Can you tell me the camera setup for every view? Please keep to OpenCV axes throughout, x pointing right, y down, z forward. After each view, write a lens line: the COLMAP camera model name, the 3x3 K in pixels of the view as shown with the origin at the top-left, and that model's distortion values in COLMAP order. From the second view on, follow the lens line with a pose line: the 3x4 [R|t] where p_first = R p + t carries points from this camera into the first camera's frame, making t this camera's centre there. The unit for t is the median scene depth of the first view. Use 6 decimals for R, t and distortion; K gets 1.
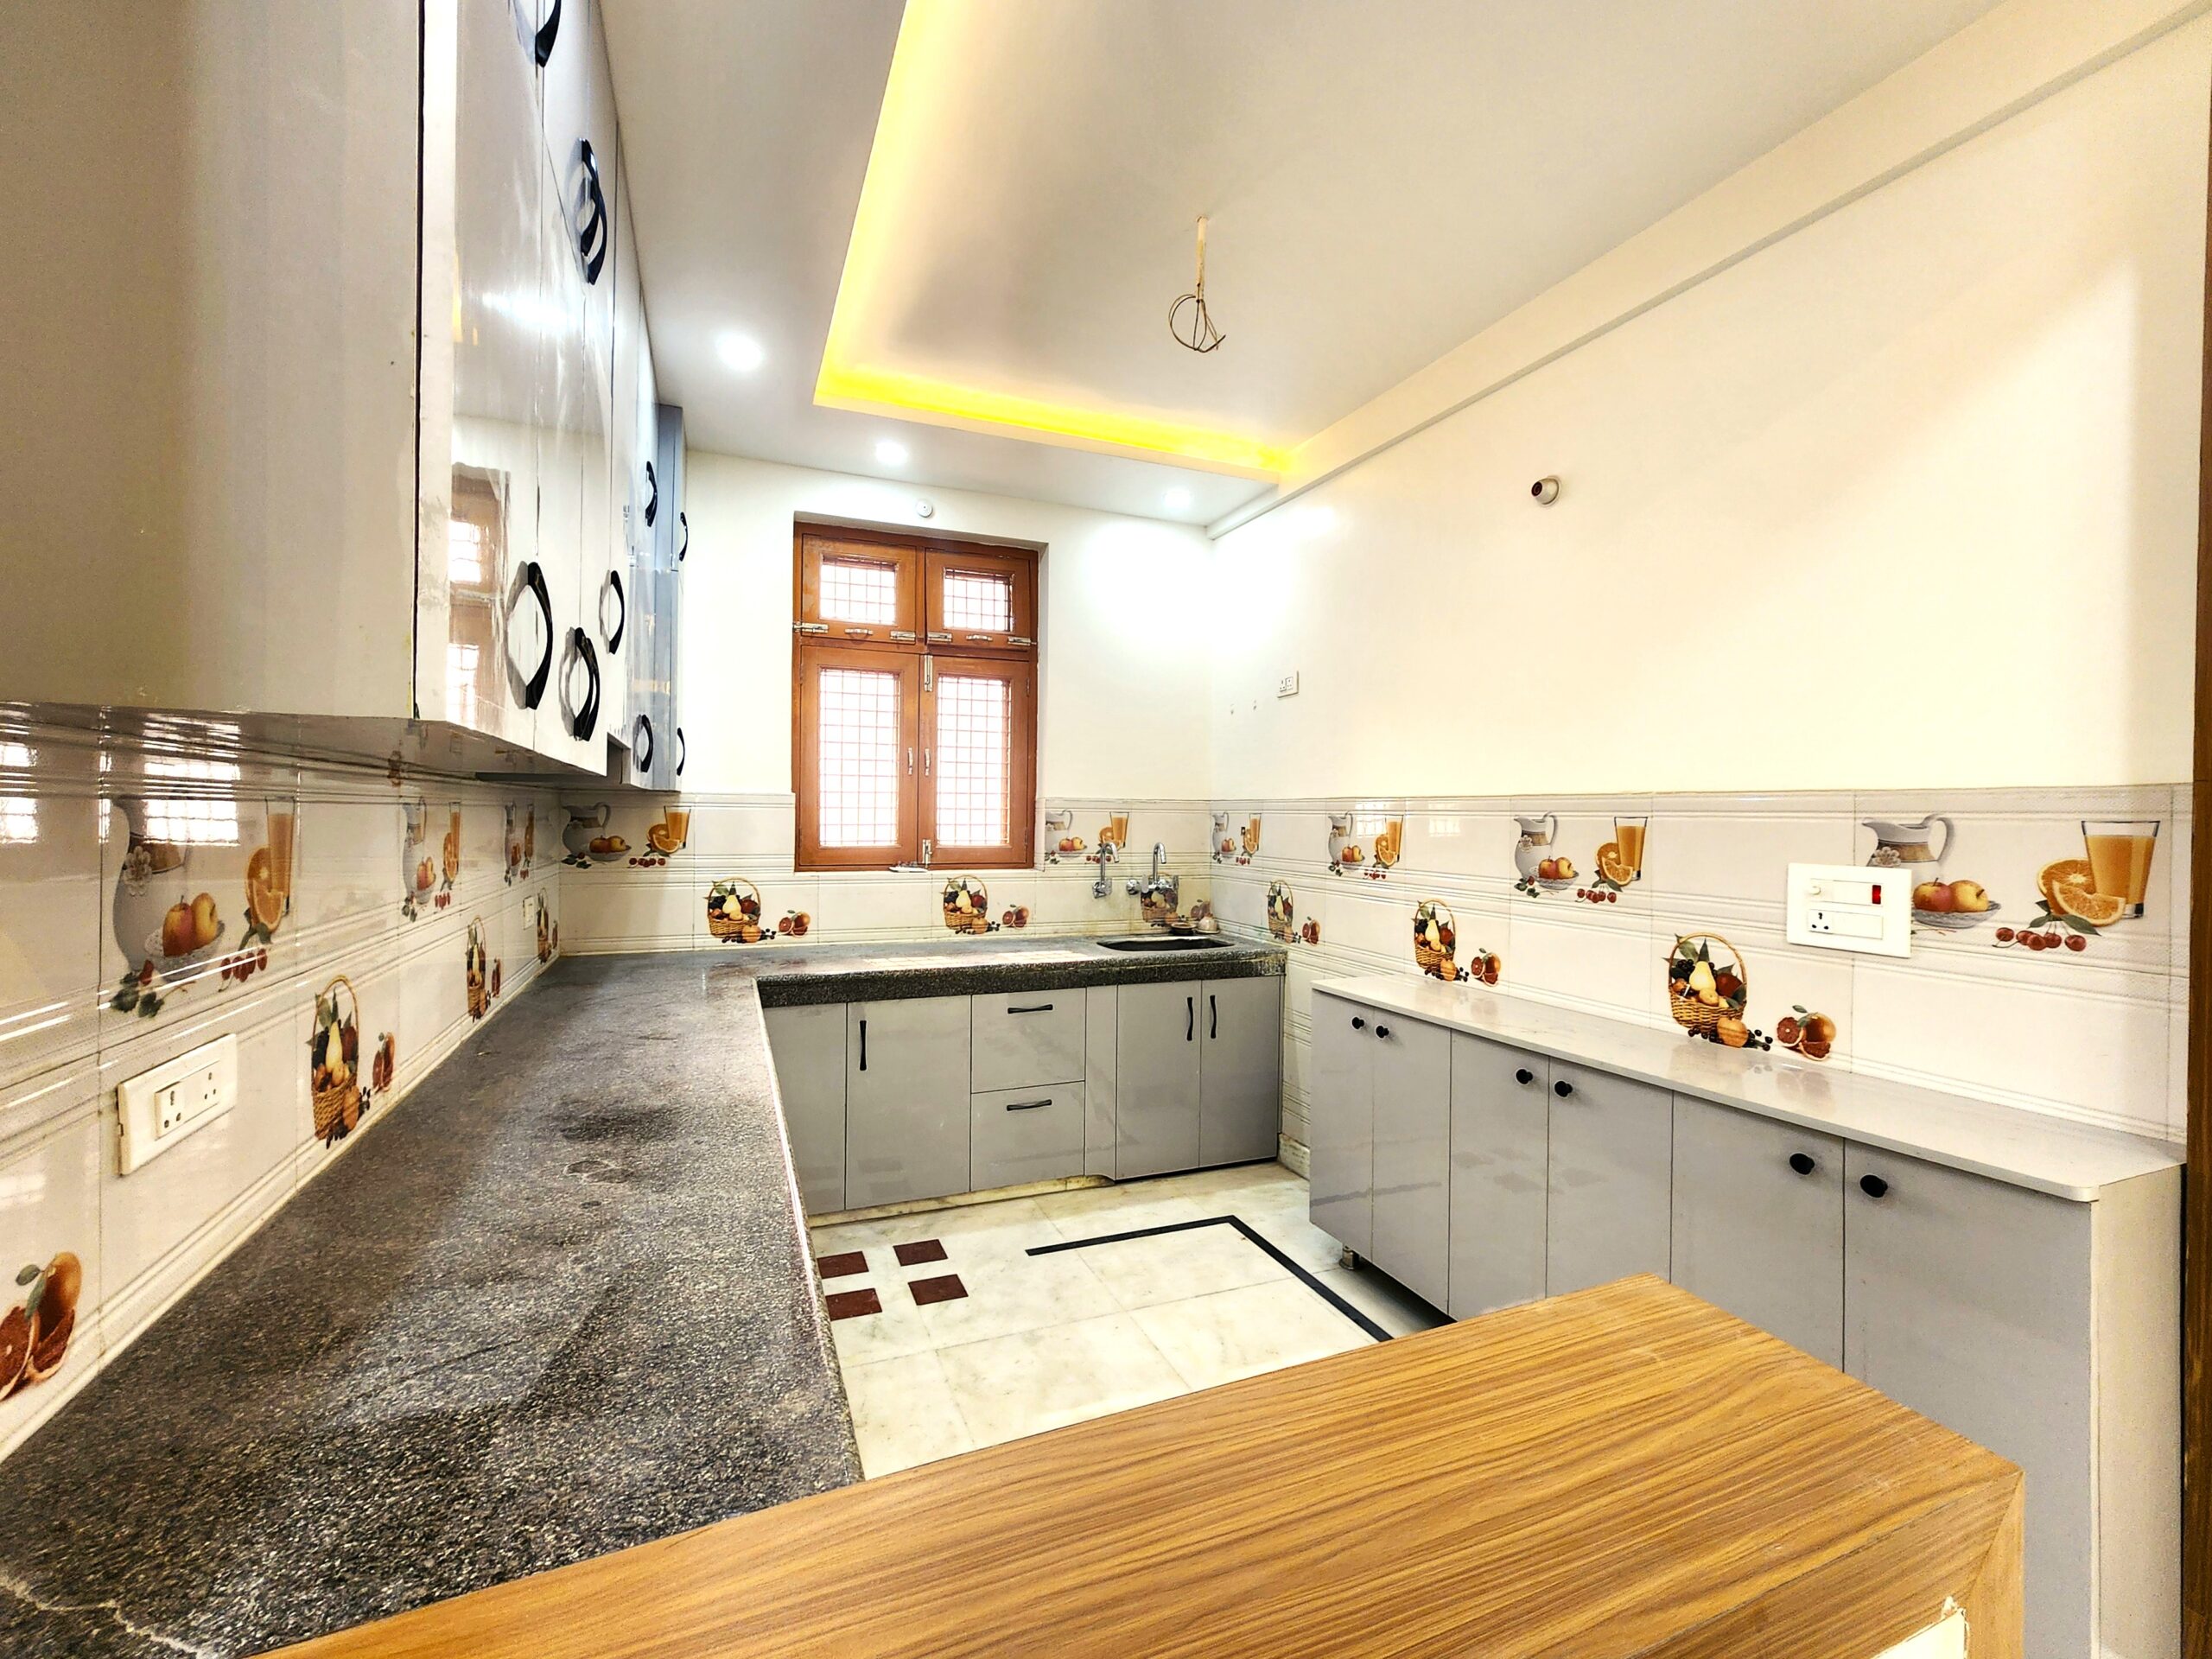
lens RADIAL K [[940.1, 0, 1106.0], [0, 940.1, 829.5], [0, 0, 1]] dist [-0.001568, -0.000101]
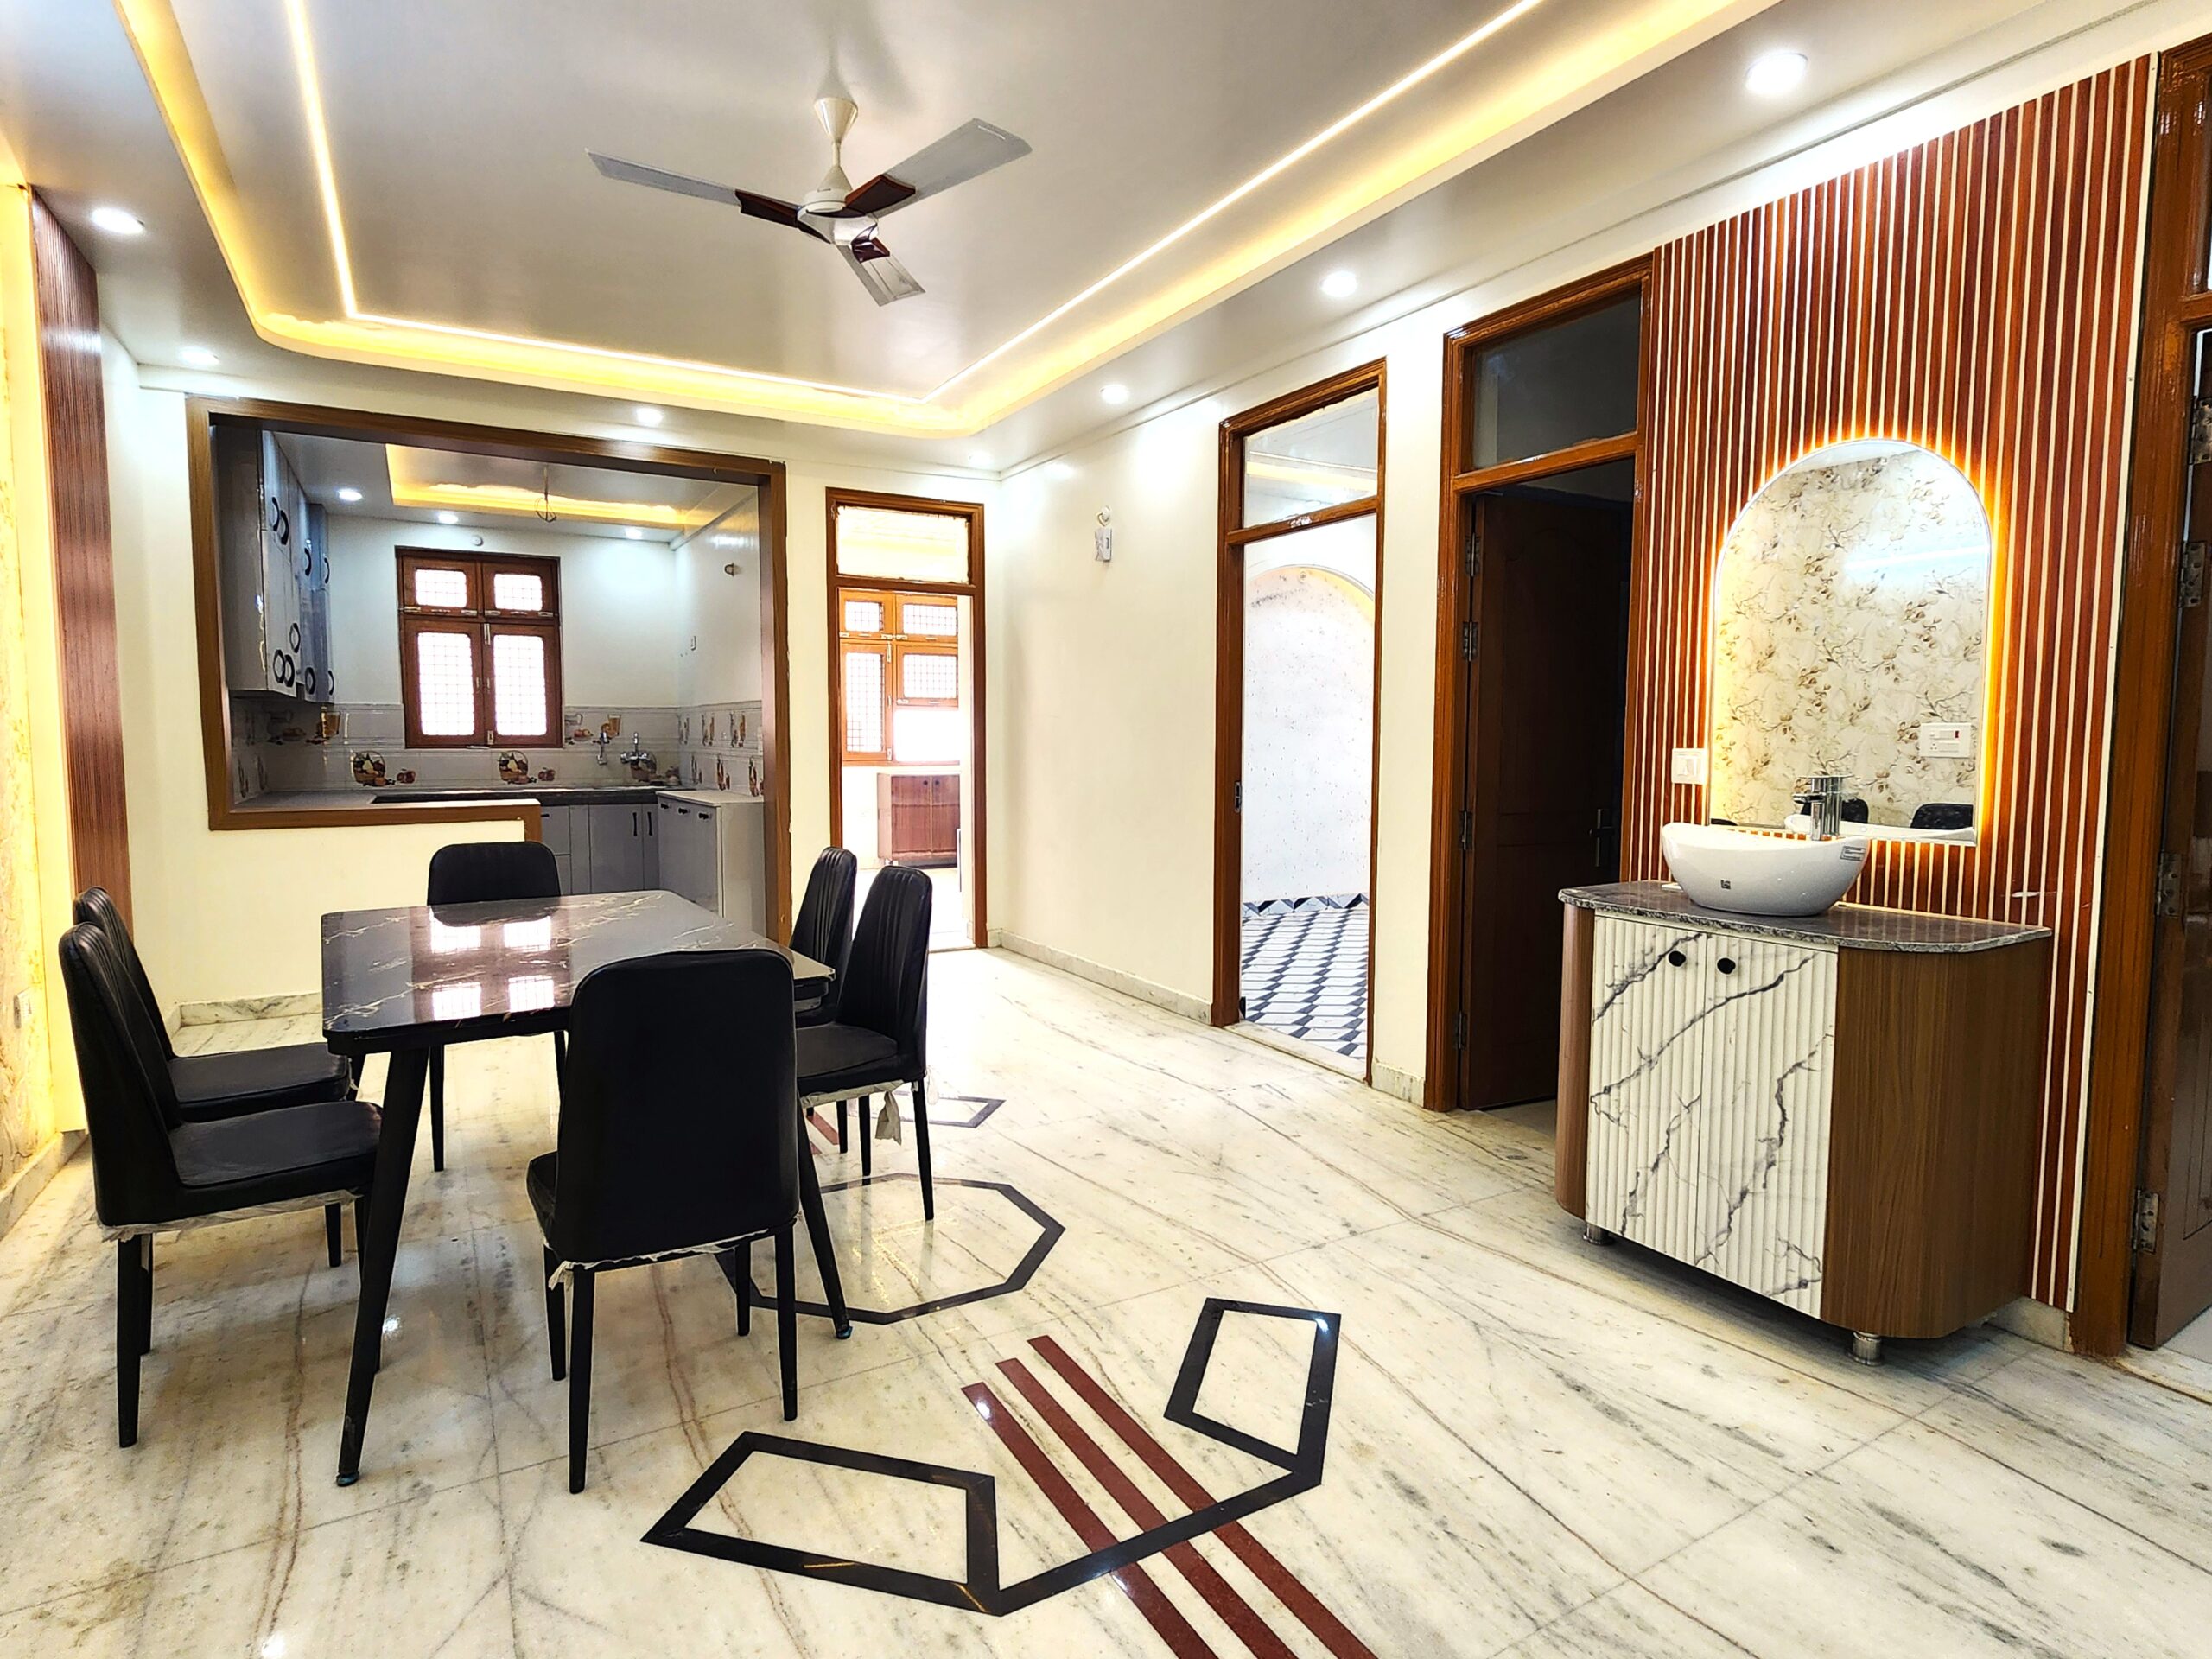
lens RADIAL K [[1166.4, 0, 1106.0], [0, 1166.4, 829.5], [0, 0, 1]] dist [-0.004142, -0.000744]
pose [[0.991063, -0.016435, 0.132379, 0.651948], [0.007540, 0.997696, 0.067417, 0.056825], [-0.133182, -0.065816, 0.988904, -1.297288]]
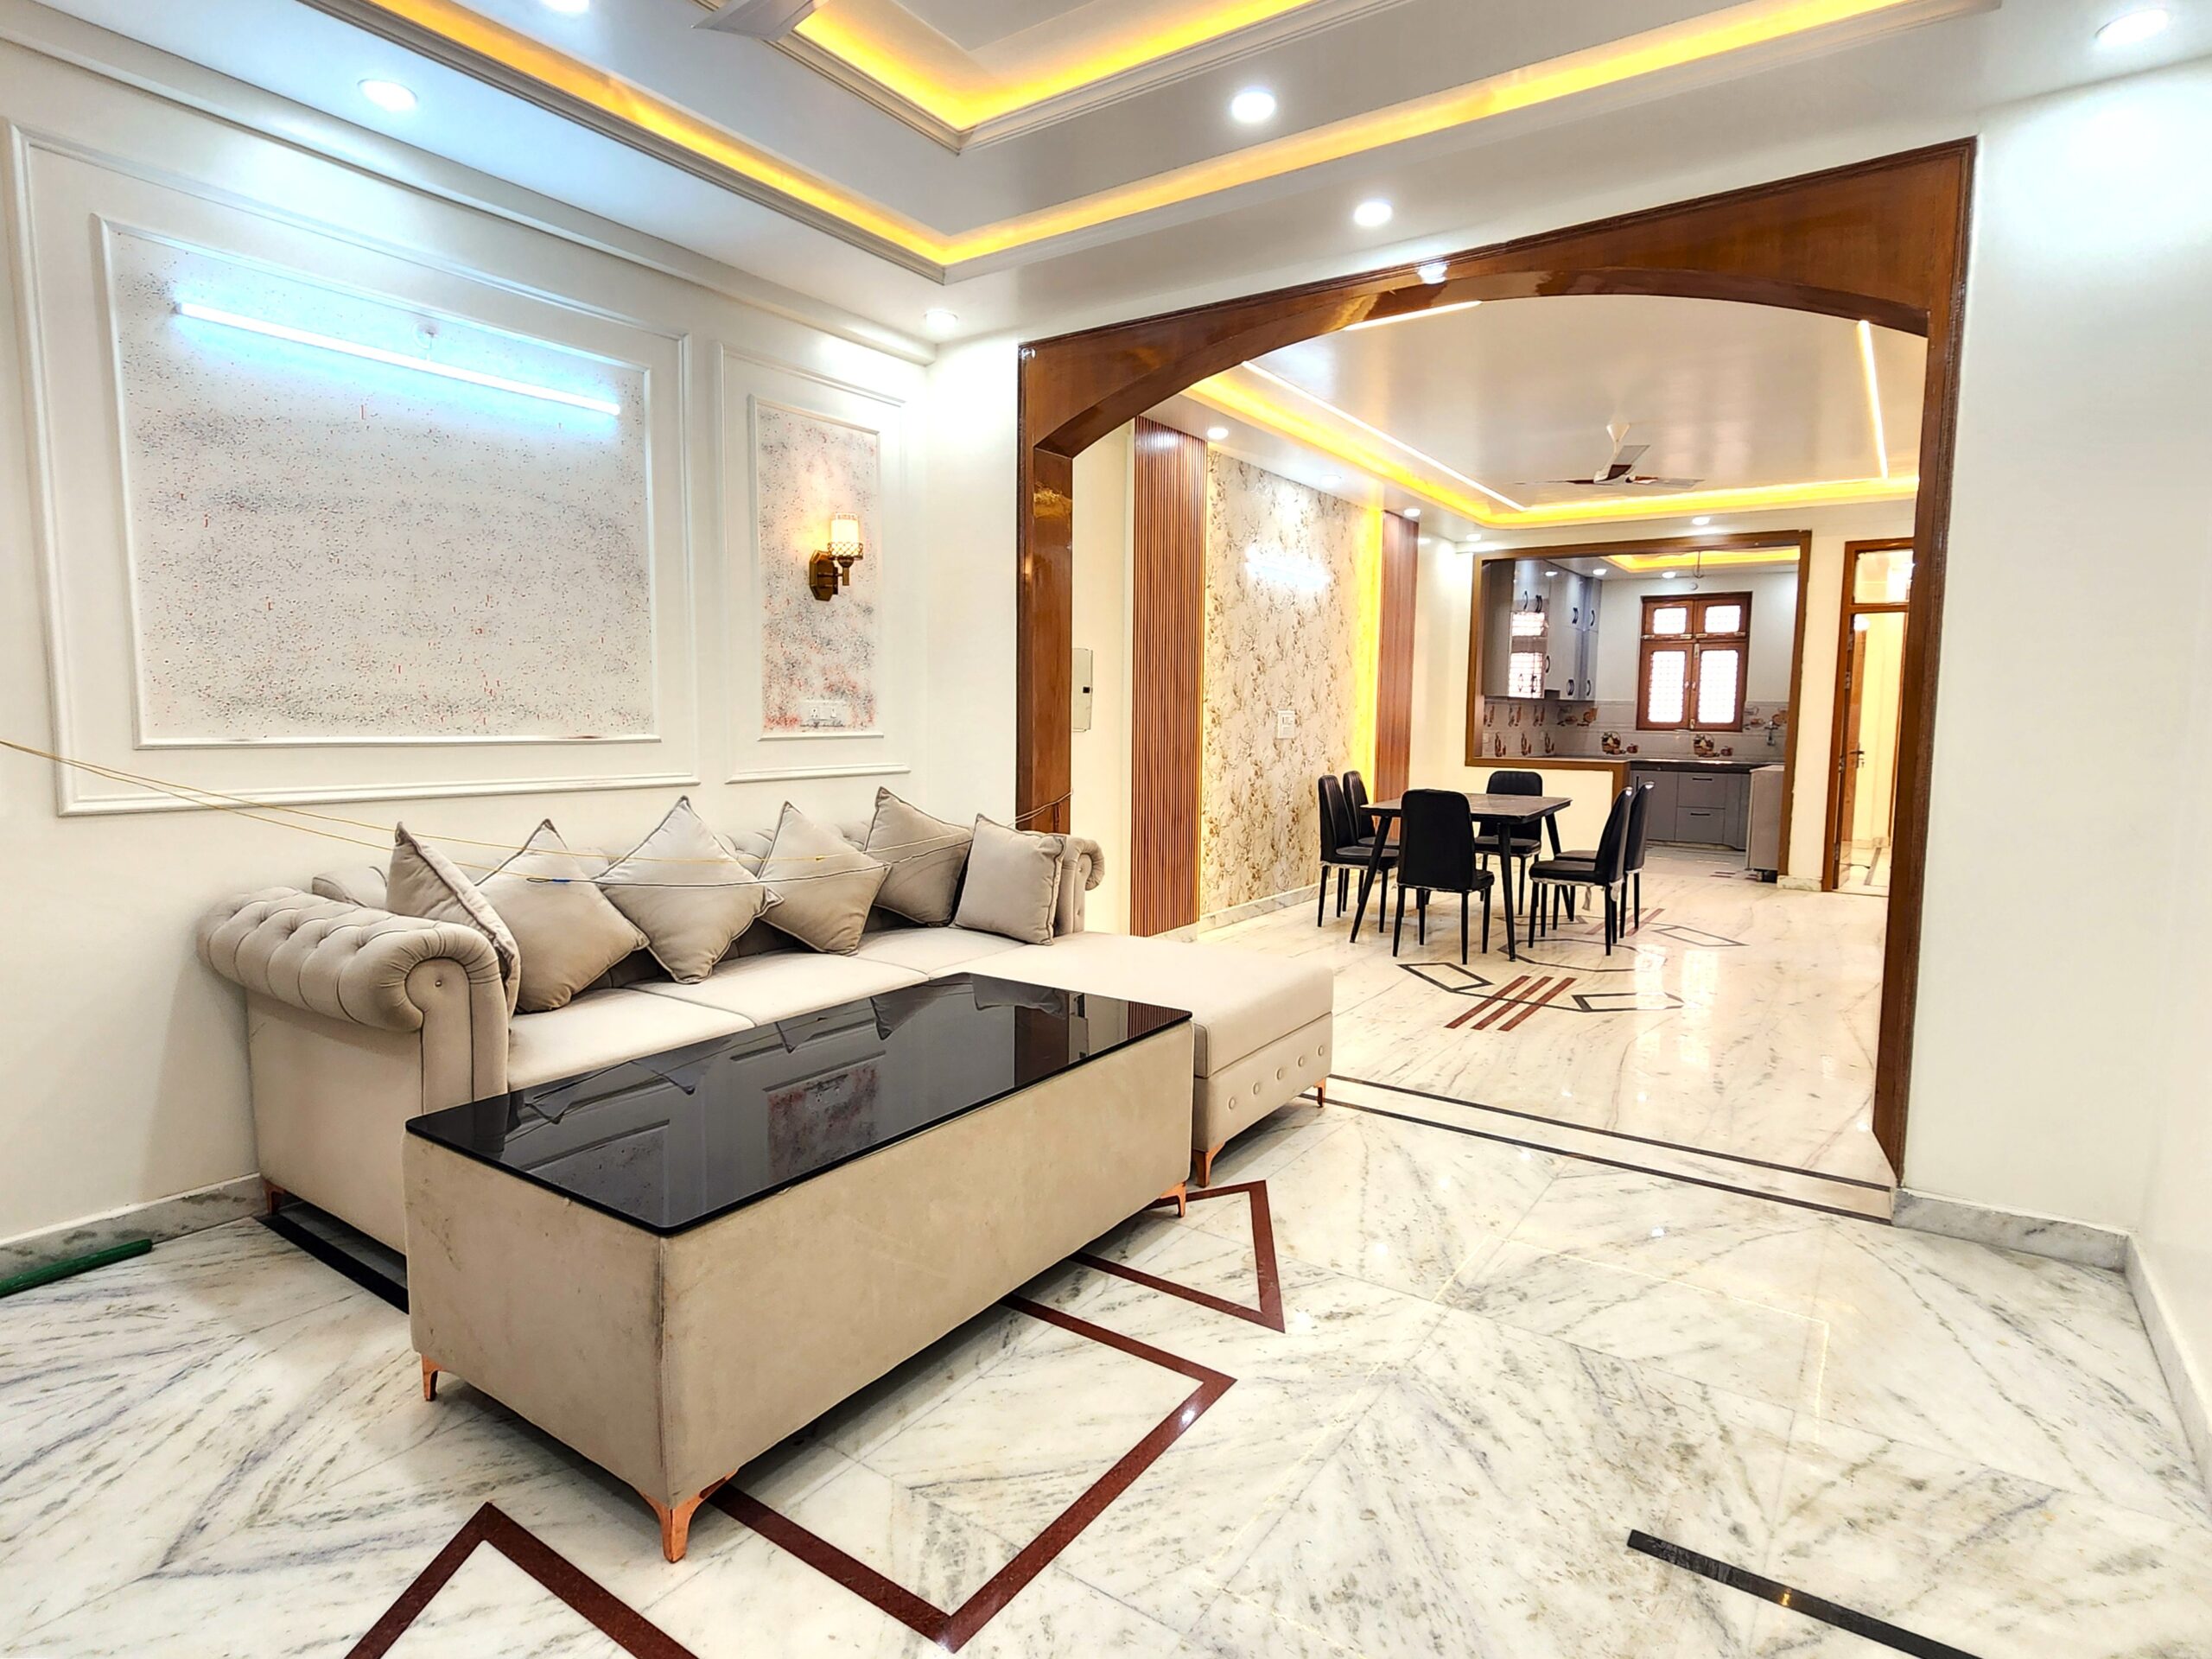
lens RADIAL K [[1166.4, 0, 1106.0], [0, 1166.4, 829.5], [0, 0, 1]] dist [-0.004142, -0.000744]
pose [[0.540581, 0.082094, -0.837277, 1.566291], [-0.019993, 0.996200, 0.084767, 0.071634], [0.841054, -0.029084, 0.540168, -1.958021]]
